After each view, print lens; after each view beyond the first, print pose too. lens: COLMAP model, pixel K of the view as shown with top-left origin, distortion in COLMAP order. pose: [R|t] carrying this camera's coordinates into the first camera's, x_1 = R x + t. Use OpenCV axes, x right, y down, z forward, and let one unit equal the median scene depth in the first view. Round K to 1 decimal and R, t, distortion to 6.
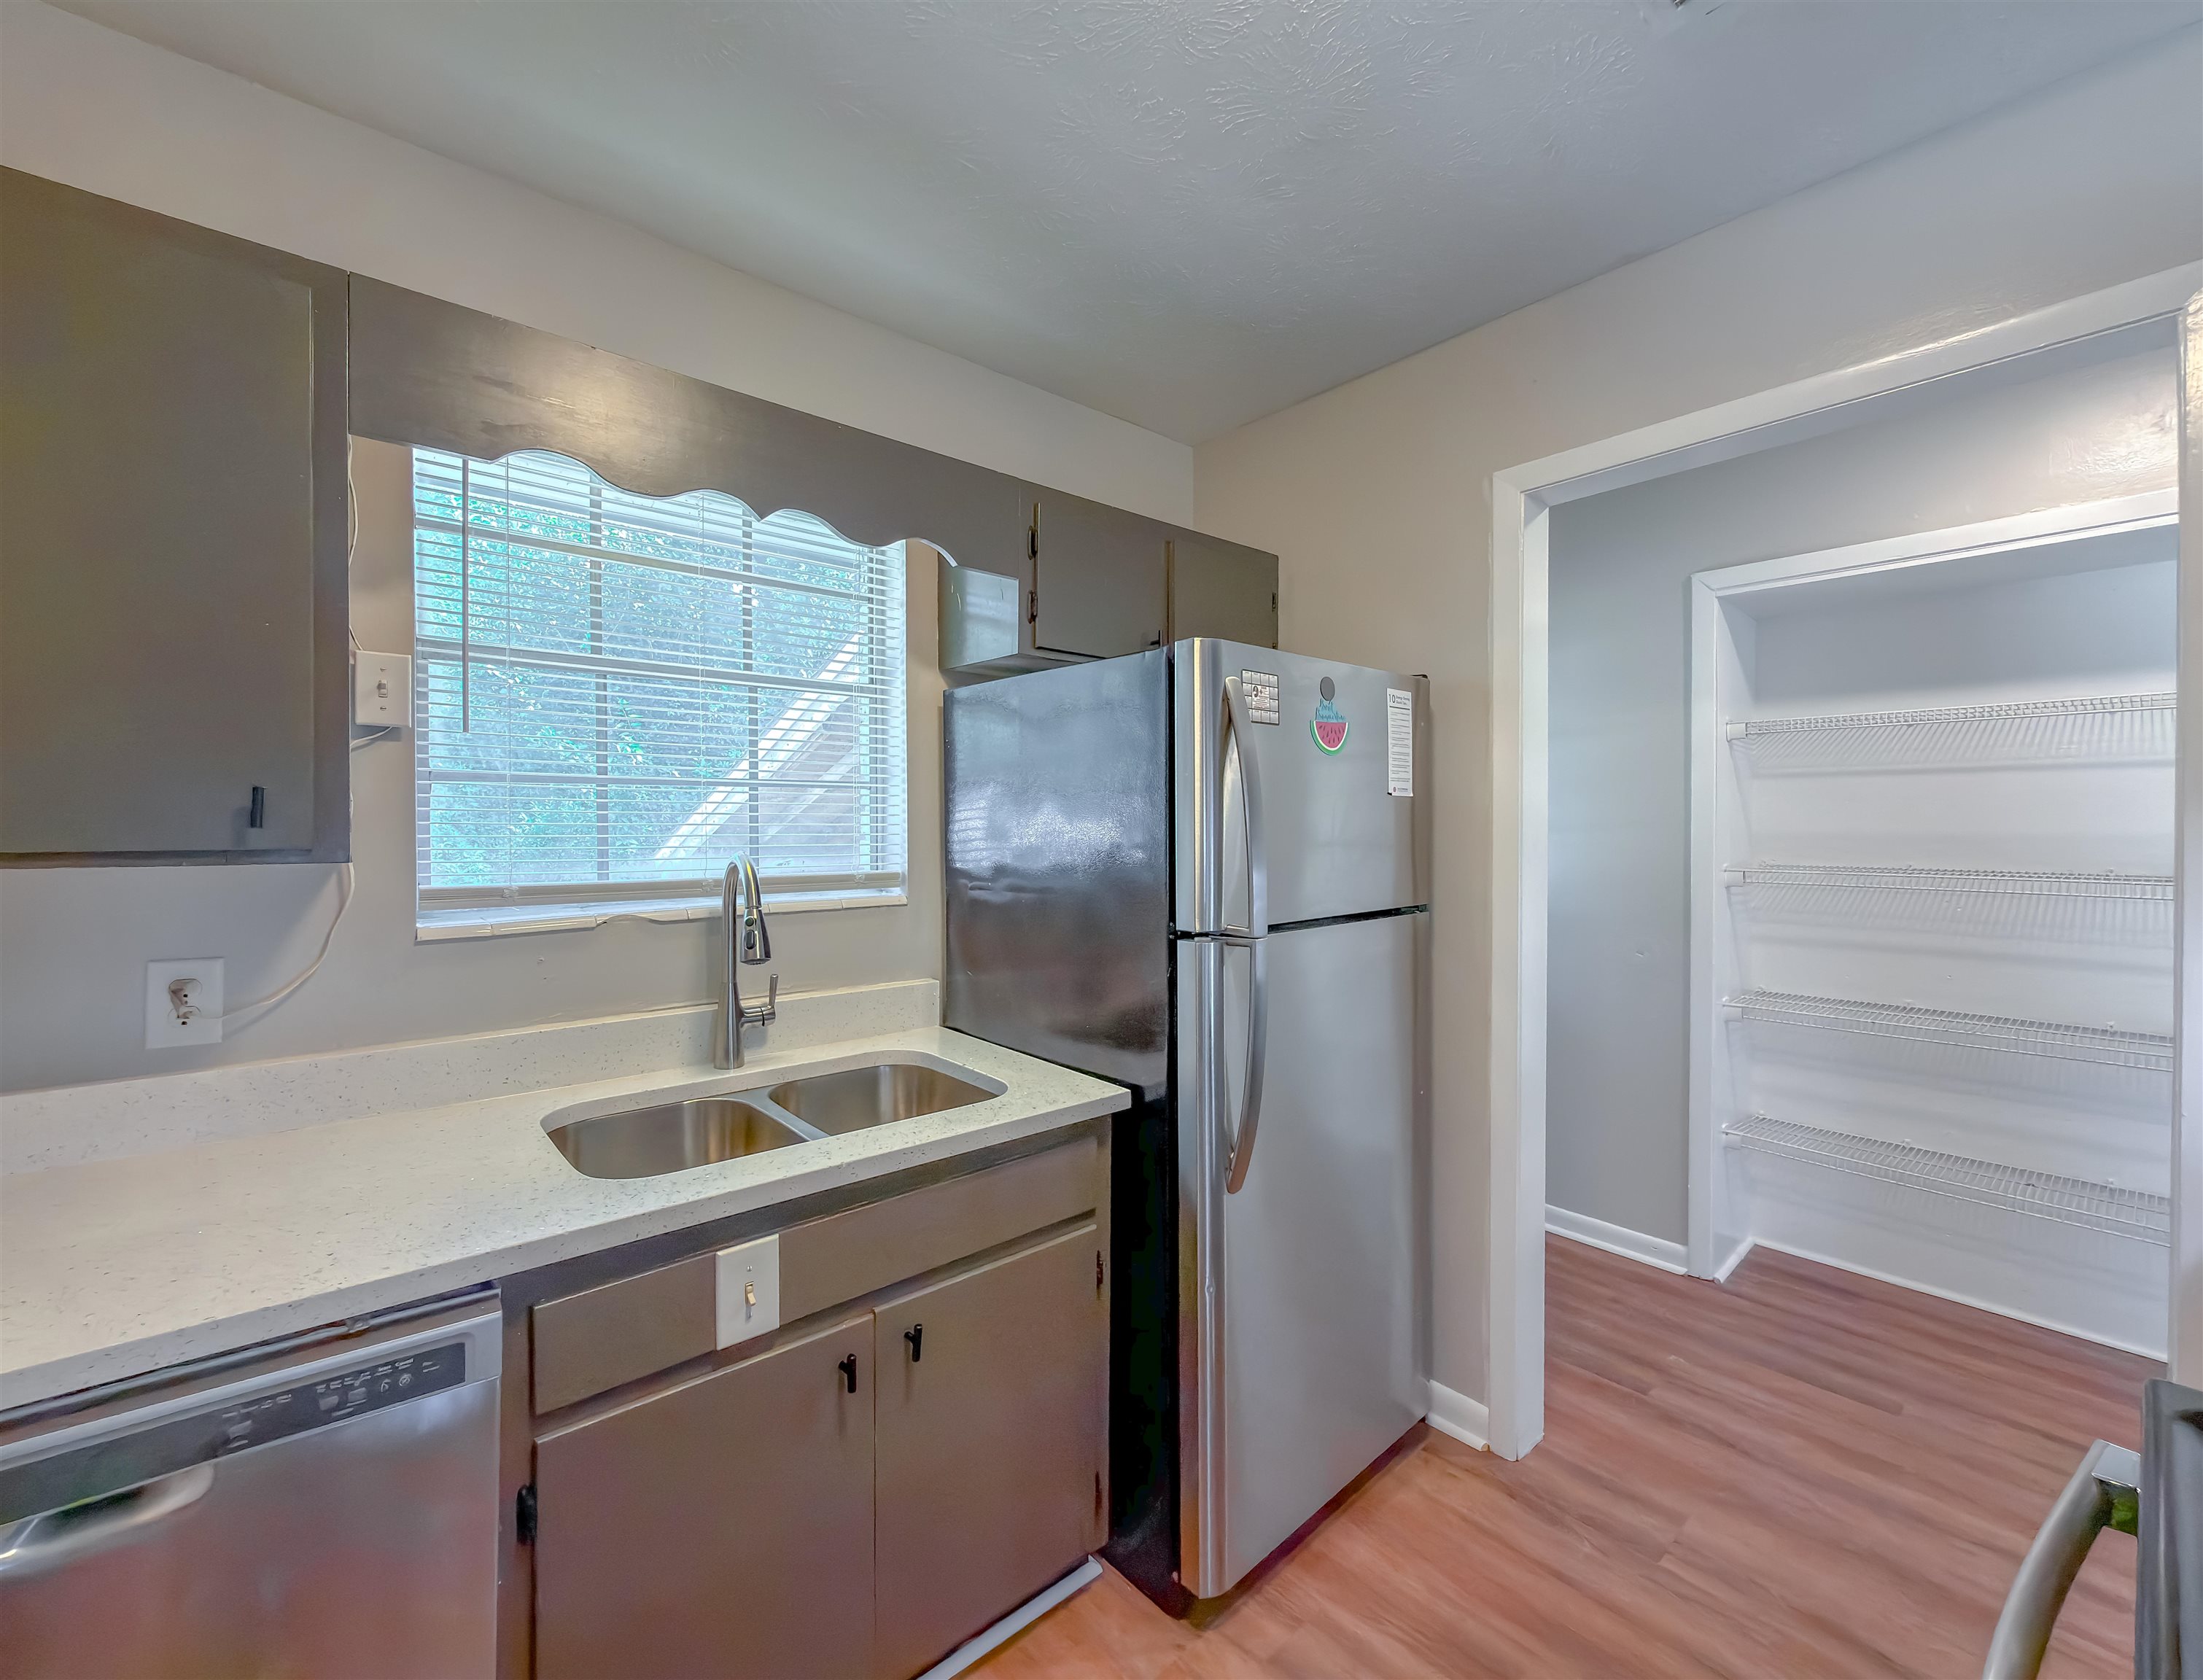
lens RADIAL K [[924.7, 0, 1111.5], [0, 924.7, 838.7], [0, 0, 1]] dist [0.000284, 0.000121]
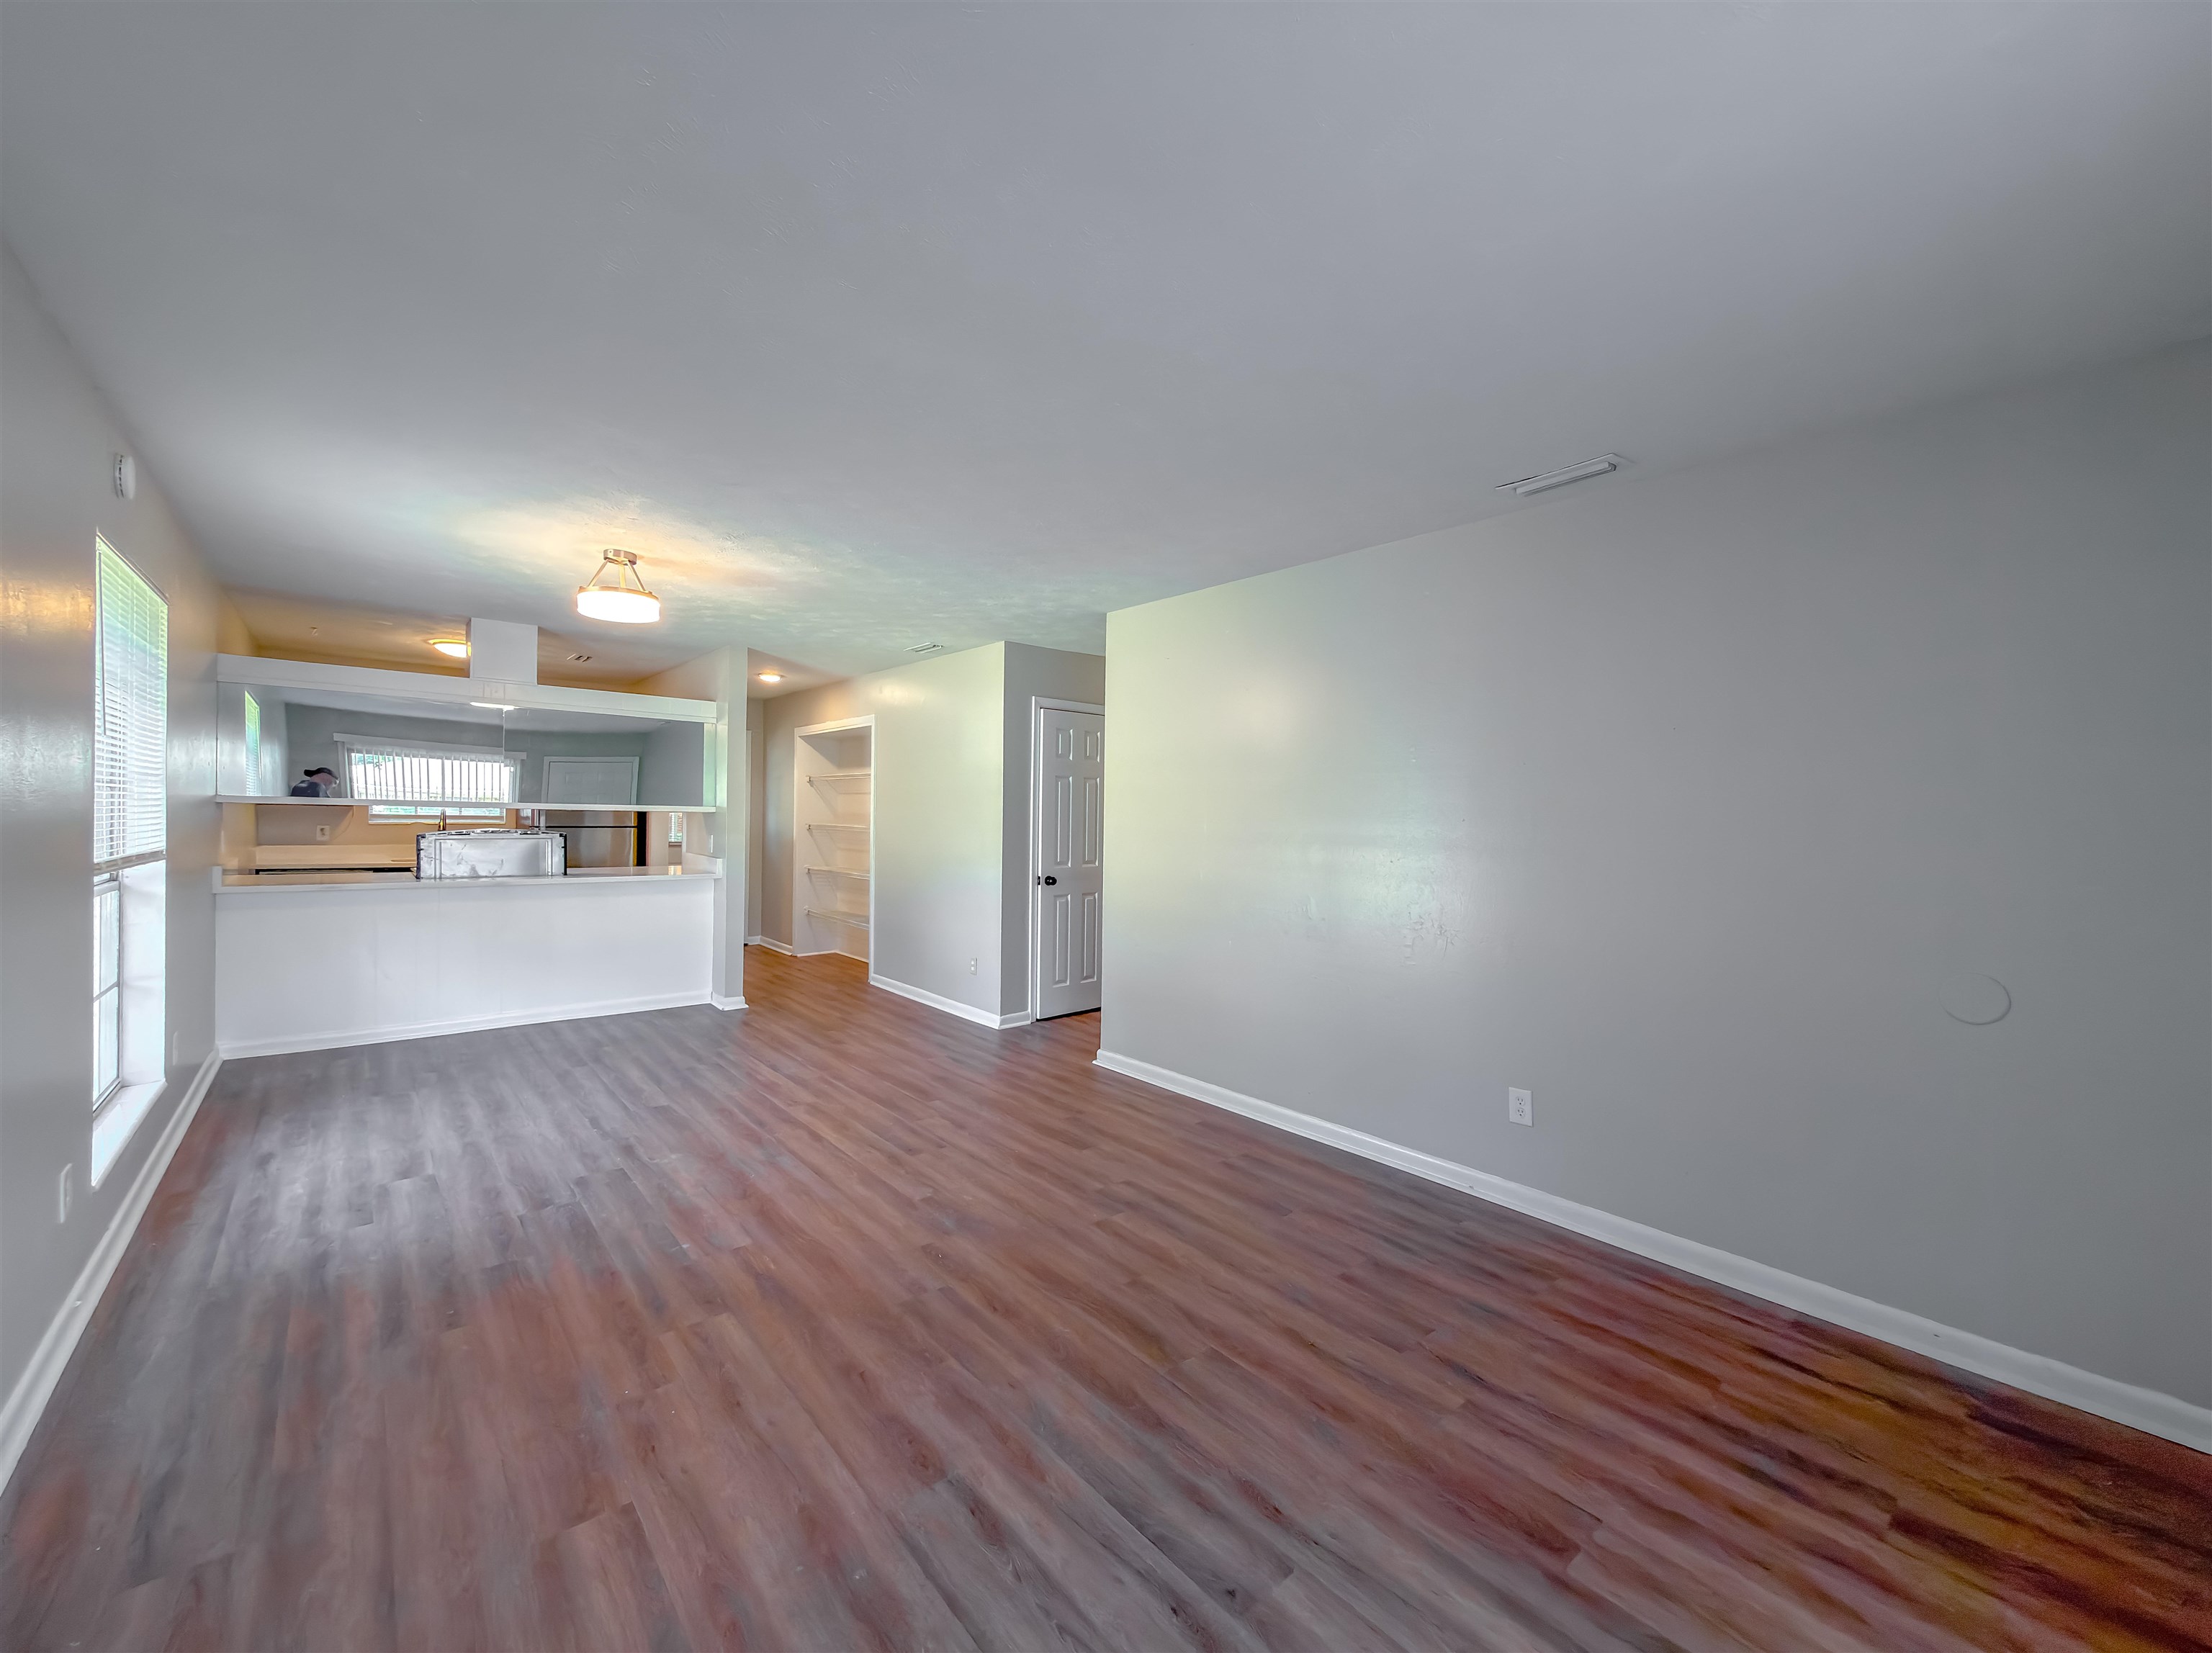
lens RADIAL K [[883.1, 0, 1106.9], [0, 883.1, 841.8], [0, 0, 1]] dist [0.000706, 0.000319]
pose [[0.999632, 0.025332, 0.009704, 2.269194], [-0.025495, 0.999529, 0.017062, 0.019323], [-0.009267, -0.017303, 0.999807, -2.728791]]
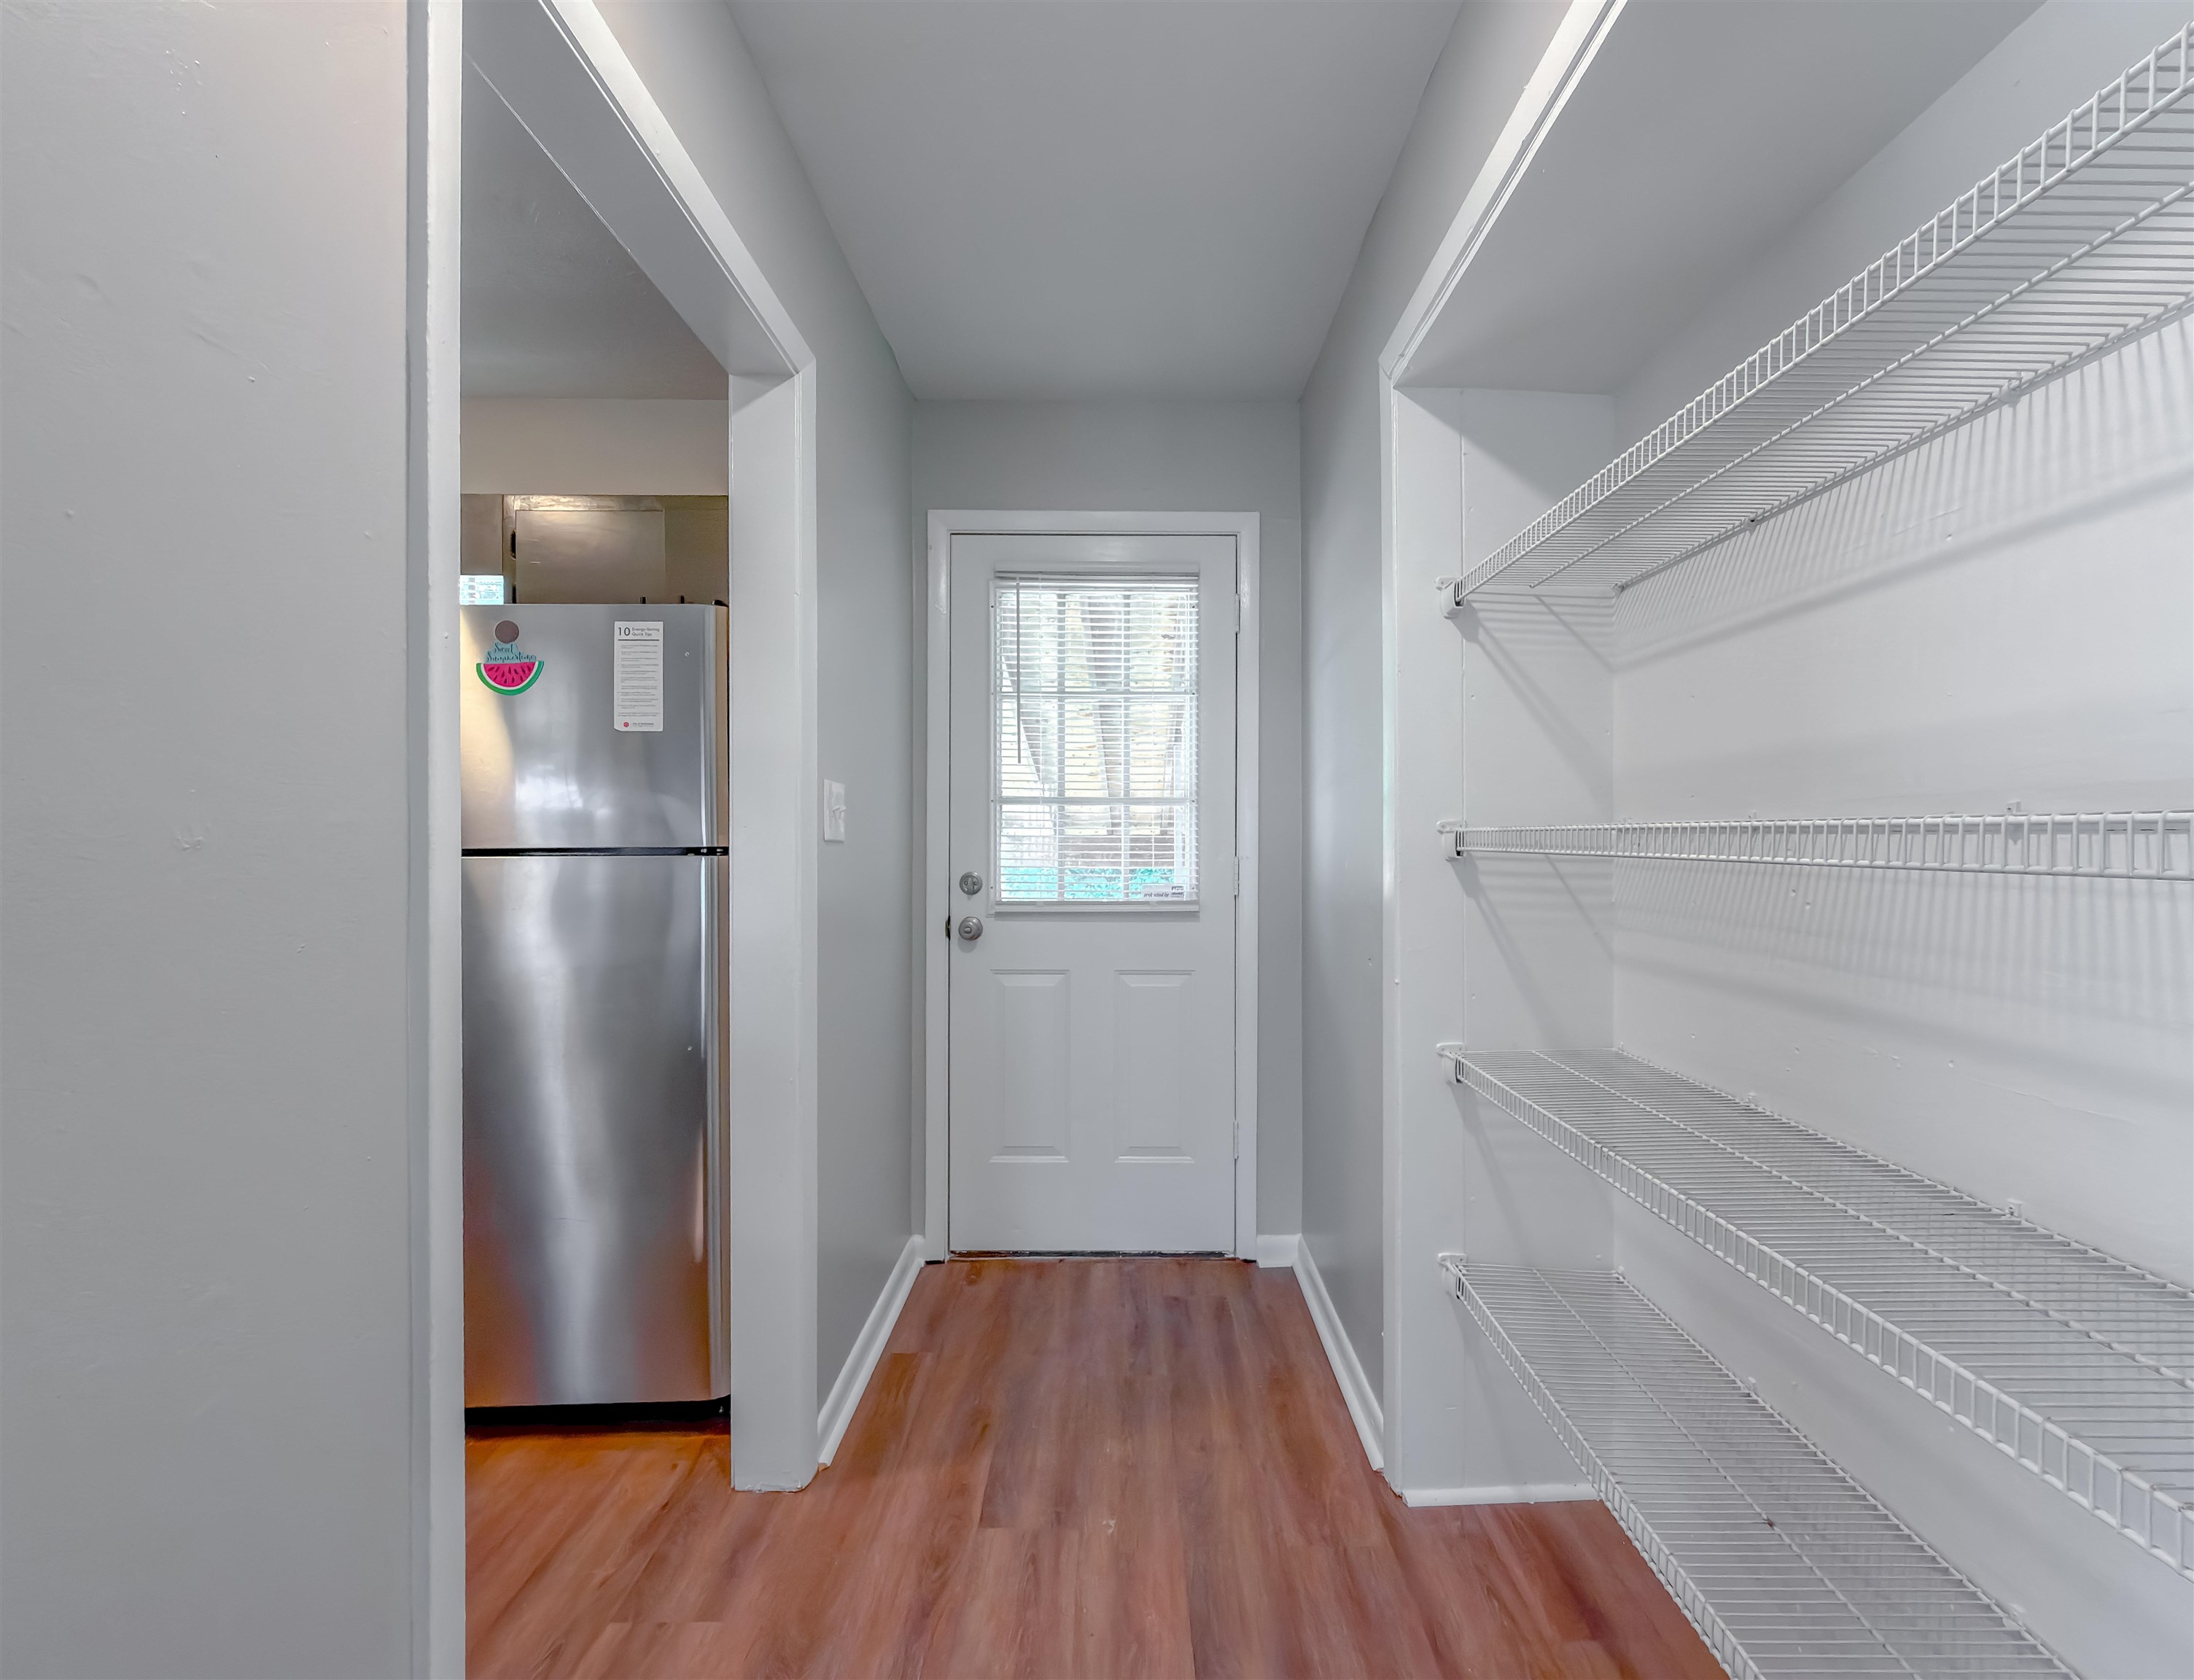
lens RADIAL K [[921.0, 0, 1106.9], [0, 921.0, 838.7], [0, 0, 1]] dist [0.000284, 0.000121]
pose [[0.762456, 0.005192, -0.647019, 1.221743], [-0.010866, 0.999930, -0.004781, 0.060802], [0.646949, 0.010676, 0.762459, 0.547537]]
